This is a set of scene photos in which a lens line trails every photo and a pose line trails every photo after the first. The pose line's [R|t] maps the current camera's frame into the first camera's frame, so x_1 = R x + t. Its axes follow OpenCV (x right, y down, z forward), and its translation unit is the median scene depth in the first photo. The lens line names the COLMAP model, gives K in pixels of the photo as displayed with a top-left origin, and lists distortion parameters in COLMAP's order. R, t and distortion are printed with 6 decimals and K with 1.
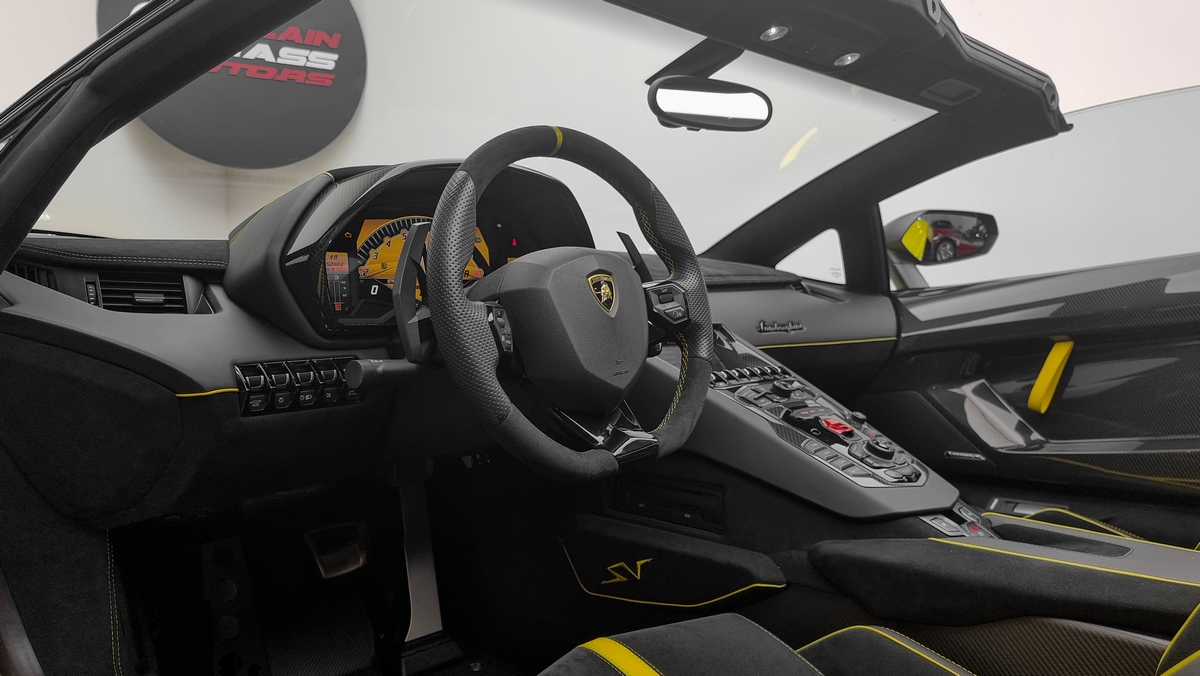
lens RADIAL K [[880.7, 0, 600.0], [0, 880.7, 338.0], [0, 0, 1]] dist [0.100700, -0.000823]
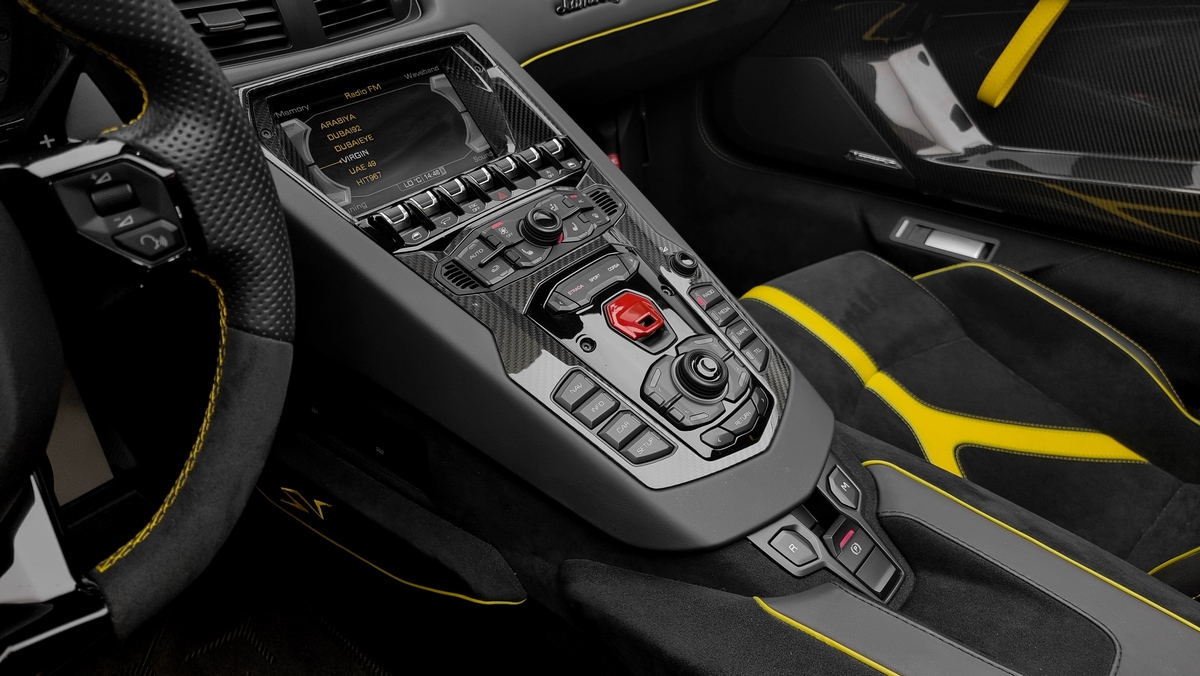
lens RADIAL K [[880.7, 0, 600.0], [0, 880.7, 338.0], [0, 0, 1]] dist [0.100700, -0.000823]
pose [[0.995903, -0.053174, 0.073143, 0.137080], [0.009367, 0.865152, 0.501422, -0.101578], [-0.089943, -0.498683, 0.862106, 0.356002]]
